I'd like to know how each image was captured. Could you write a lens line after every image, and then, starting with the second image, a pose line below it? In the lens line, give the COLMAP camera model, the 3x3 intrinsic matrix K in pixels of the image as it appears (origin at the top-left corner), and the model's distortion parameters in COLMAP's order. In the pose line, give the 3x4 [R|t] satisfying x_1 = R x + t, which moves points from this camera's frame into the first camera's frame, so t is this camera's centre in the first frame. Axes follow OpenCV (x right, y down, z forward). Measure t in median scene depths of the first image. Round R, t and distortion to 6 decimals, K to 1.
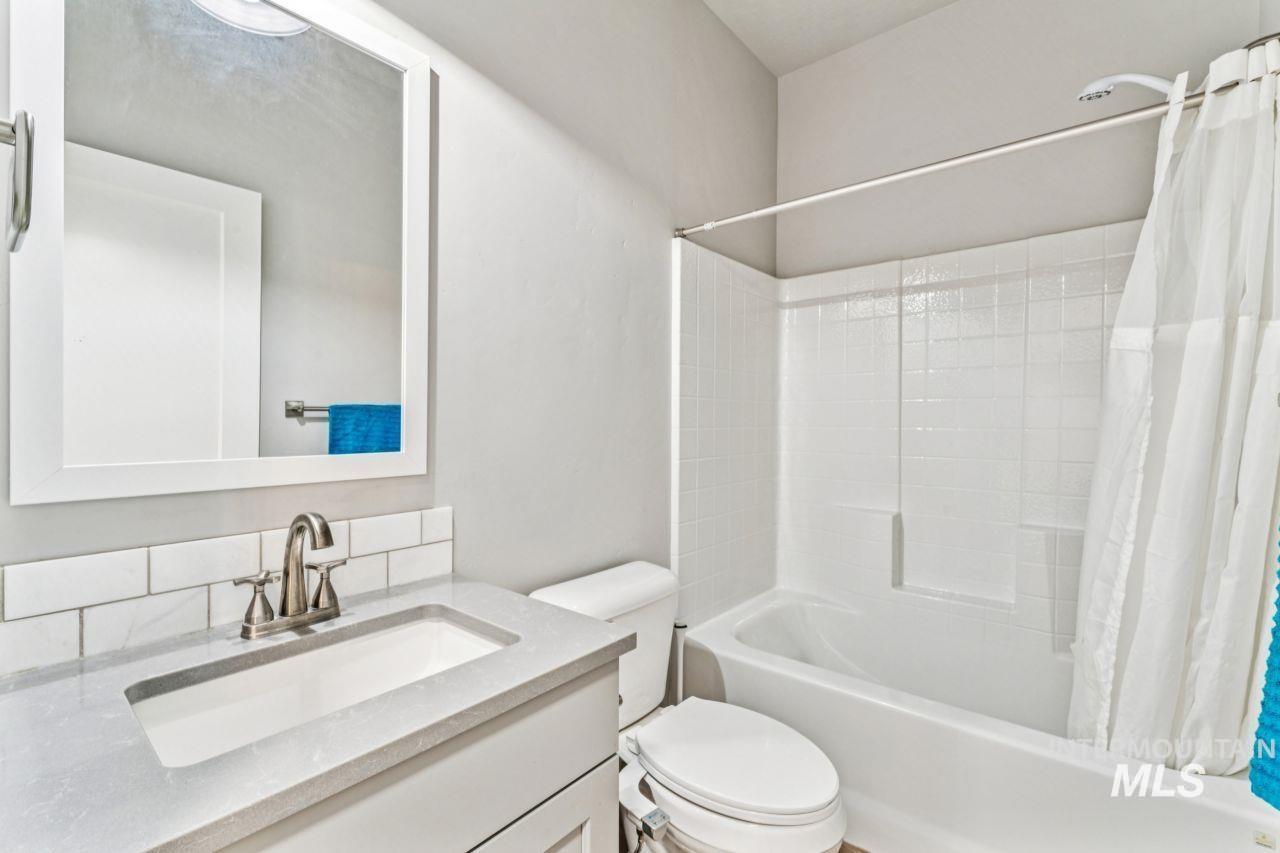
lens RADIAL K [[554.5, 0, 645.1], [0, 554.5, 425.8], [0, 0, 1]] dist [-0.000462, -0.000095]
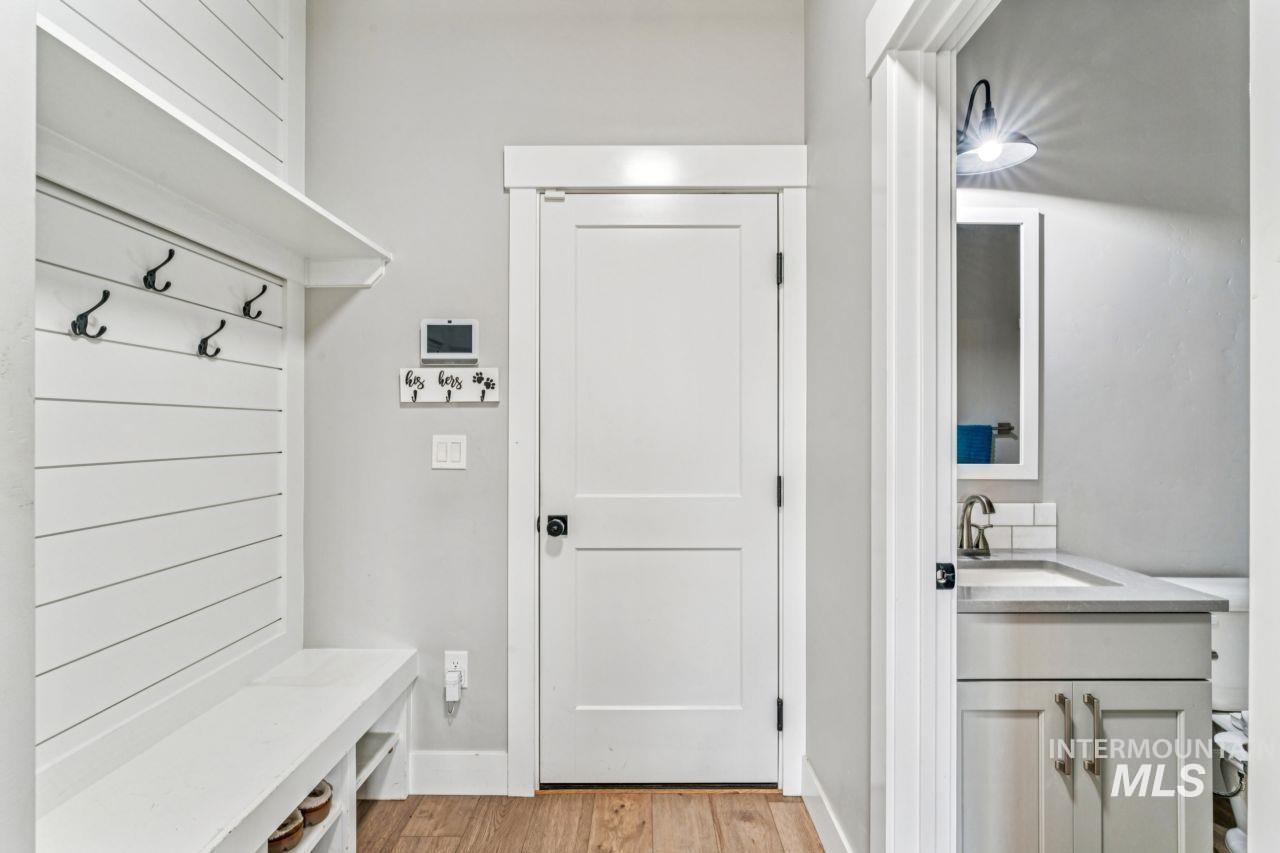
lens RADIAL K [[560.6, 0, 640.0], [0, 560.6, 426.5], [0, 0, 1]] dist [-0.011288, -0.000363]
pose [[0.633678, -0.010659, -0.773524, 0.112878], [-0.007881, 0.999764, -0.020233, -0.021729], [0.773557, 0.018917, 0.633444, -0.939743]]
